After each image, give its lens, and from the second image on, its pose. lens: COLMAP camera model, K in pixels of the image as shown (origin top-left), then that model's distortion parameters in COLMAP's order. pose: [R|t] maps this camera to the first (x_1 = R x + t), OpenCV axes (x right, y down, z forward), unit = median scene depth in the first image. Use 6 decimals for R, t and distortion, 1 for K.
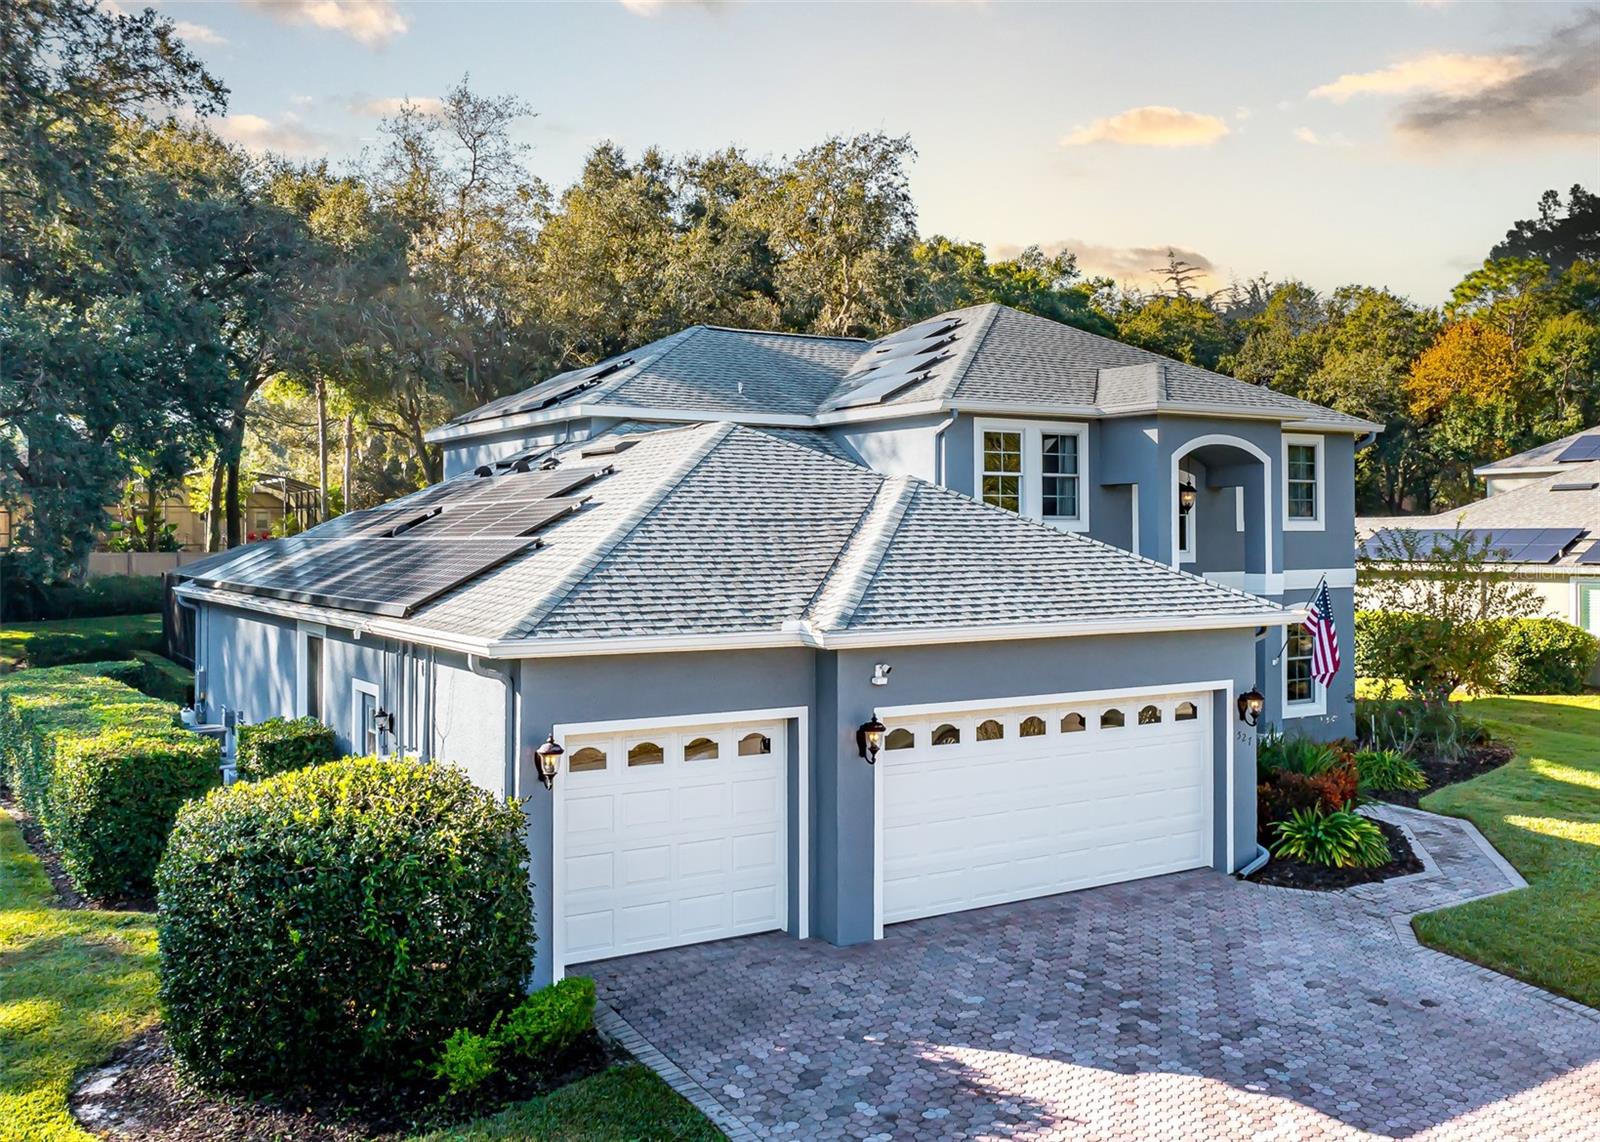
lens RADIAL K [[1346.0, 0, 780.8], [0, 1346.0, 515.4], [0, 0, 1]] dist [-0.015887, 0.000673]
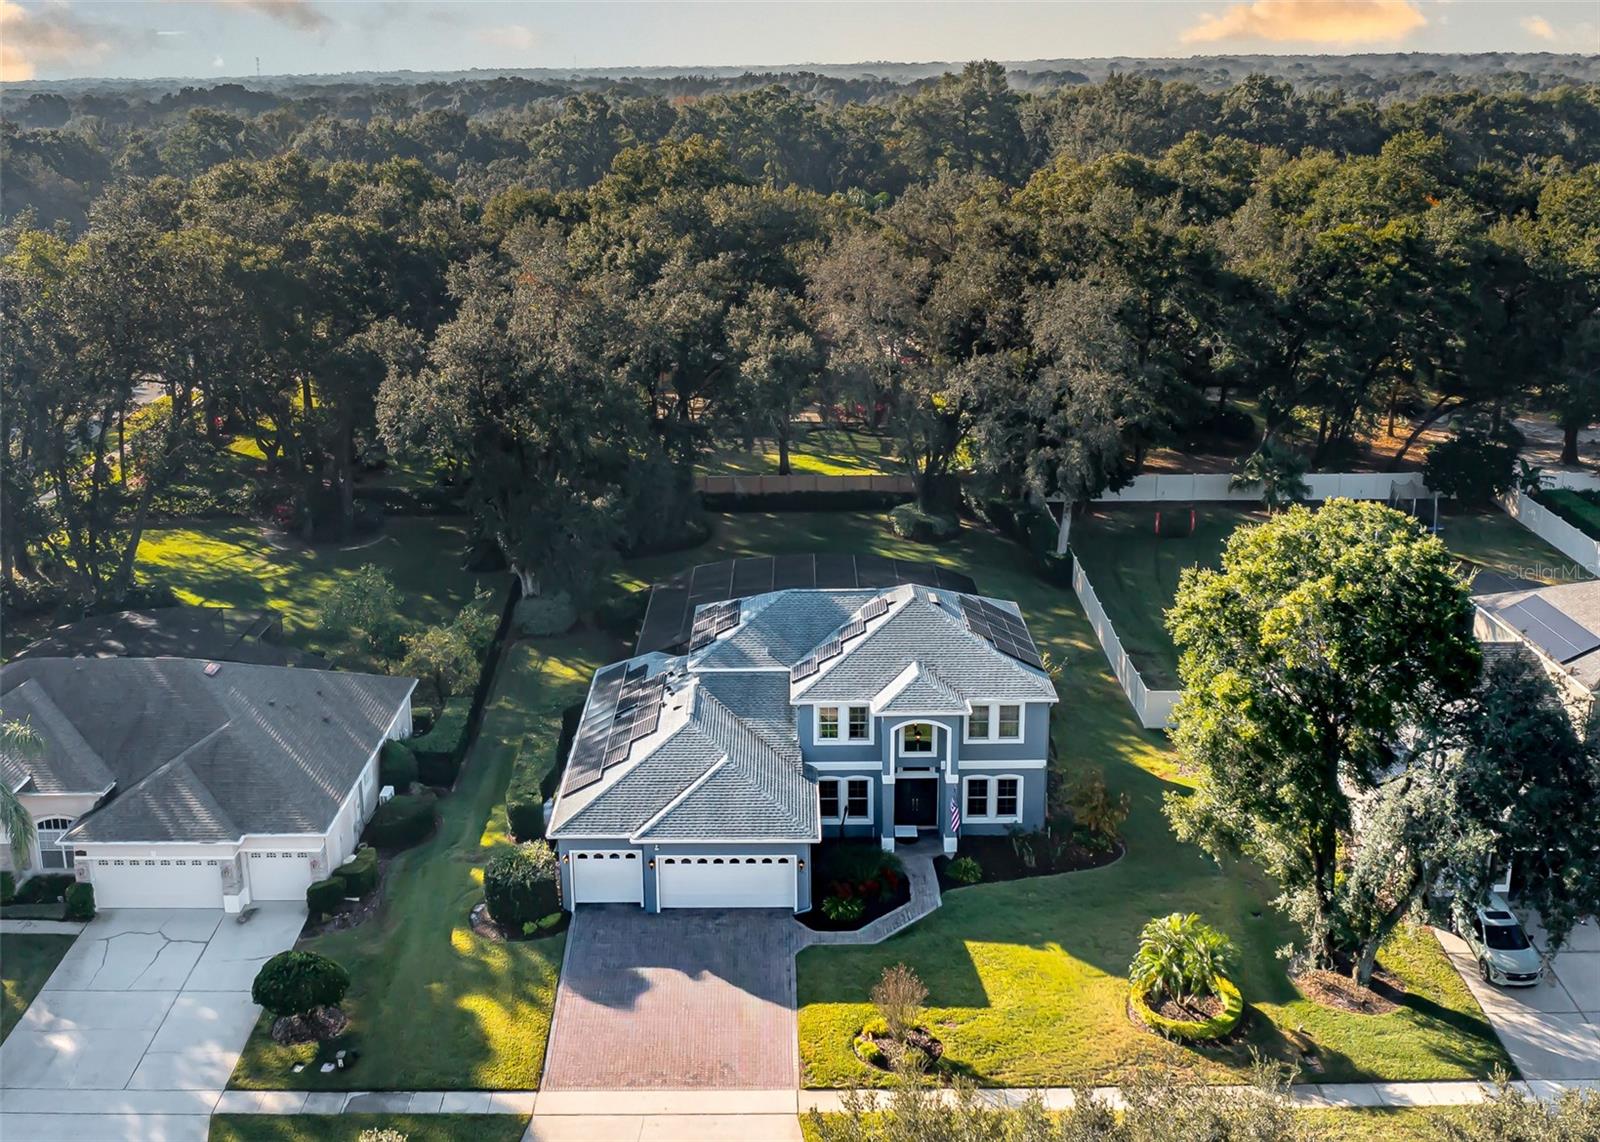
lens RADIAL K [[1346.0, 0, 780.8], [0, 1346.0, 515.4], [0, 0, 1]] dist [-0.015887, 0.000673]
pose [[0.857250, 0.115998, -0.501663, 1.269707], [0.018662, 0.966654, 0.255406, -1.019361], [0.514561, -0.228309, 0.826500, -0.991315]]
